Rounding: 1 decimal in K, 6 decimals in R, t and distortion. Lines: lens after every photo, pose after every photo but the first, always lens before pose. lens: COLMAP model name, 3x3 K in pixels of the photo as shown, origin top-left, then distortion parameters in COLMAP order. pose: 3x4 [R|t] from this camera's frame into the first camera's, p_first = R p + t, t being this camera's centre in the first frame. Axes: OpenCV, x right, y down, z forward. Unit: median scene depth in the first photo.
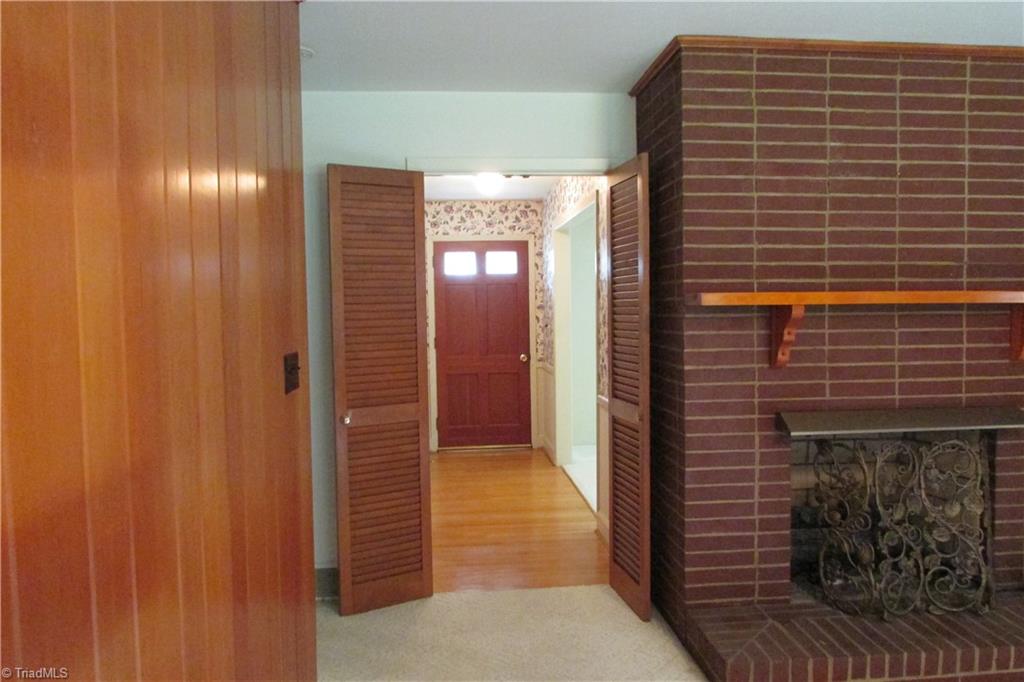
lens RADIAL K [[736.3, 0, 505.3], [0, 736.3, 333.8], [0, 0, 1]] dist [-0.031015, 0.006304]
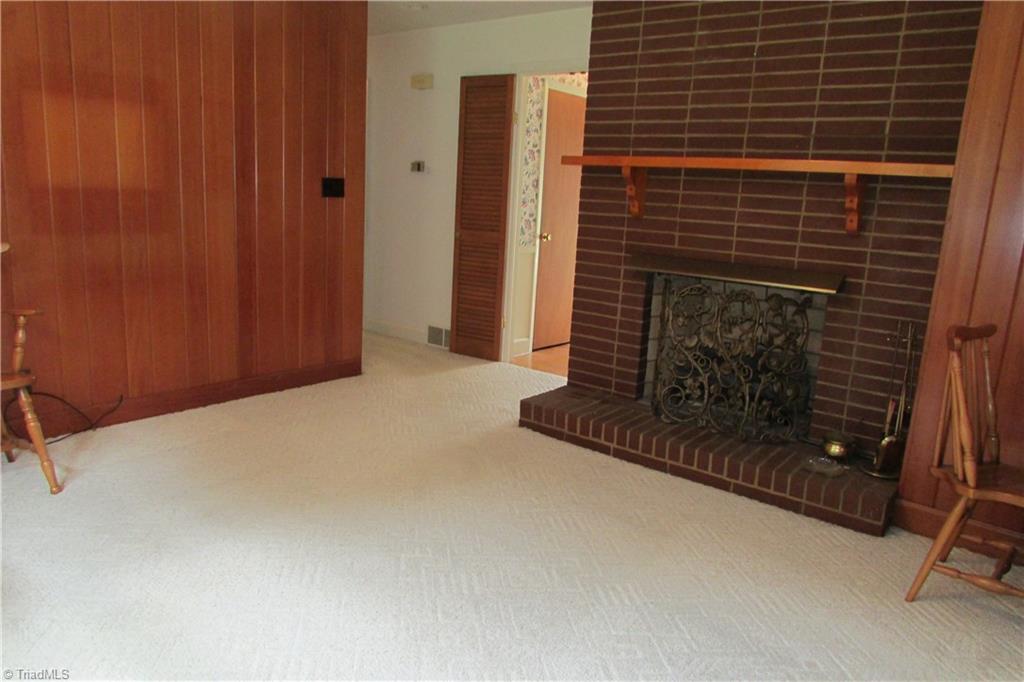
lens RADIAL K [[736.3, 0, 517.7], [0, 736.3, 338.3], [0, 0, 1]] dist [-0.031015, 0.006304]
pose [[0.725970, 0.180830, -0.663527, 0.965693], [-0.088910, 0.981394, 0.170180, 0.045256], [0.681955, -0.064552, 0.728540, -0.088613]]
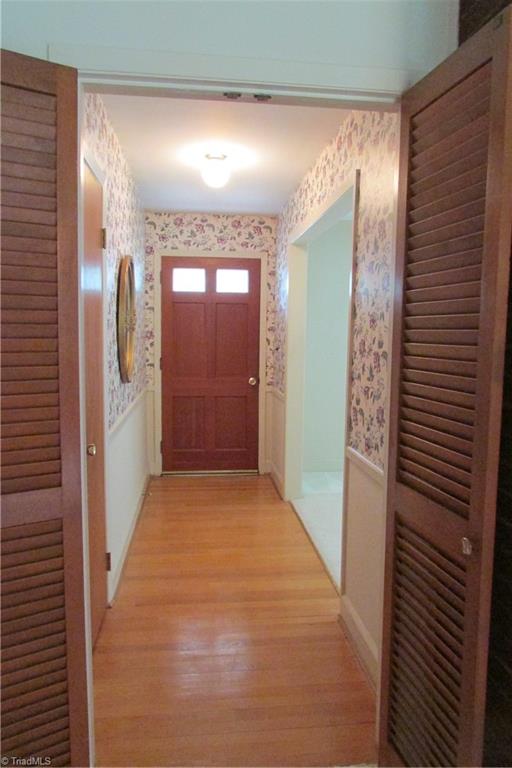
lens RADIAL K [[548.1, 0, 253.5], [0, 548.1, 379.1], [0, 0, 1]] dist [0.023831, 0.002220]
pose [[0.999299, 0.028483, 0.024289, 0.018199], [-0.029734, 0.998161, 0.052832, -0.017603], [-0.022740, -0.053517, 0.998308, 0.620819]]
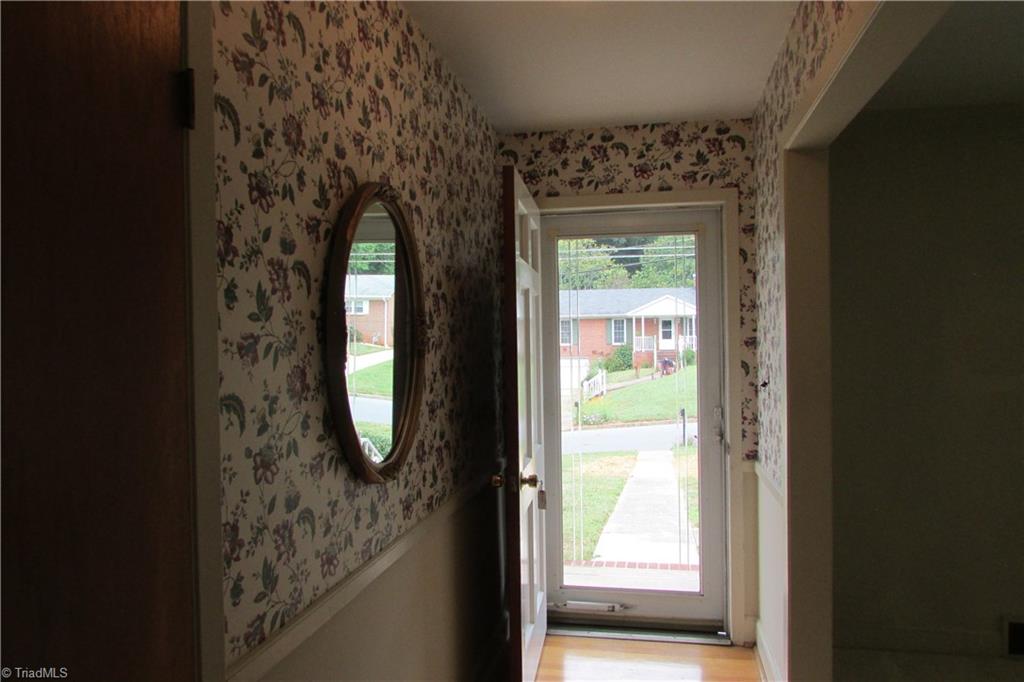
lens RADIAL K [[736.3, 0, 509.0], [0, 736.3, 336.6], [0, 0, 1]] dist [-0.031015, 0.006304]
pose [[0.960455, 0.002331, -0.278424, 0.065557], [-0.013464, 0.999184, -0.038077, -0.044568], [0.278108, 0.040320, 0.959703, 1.137422]]
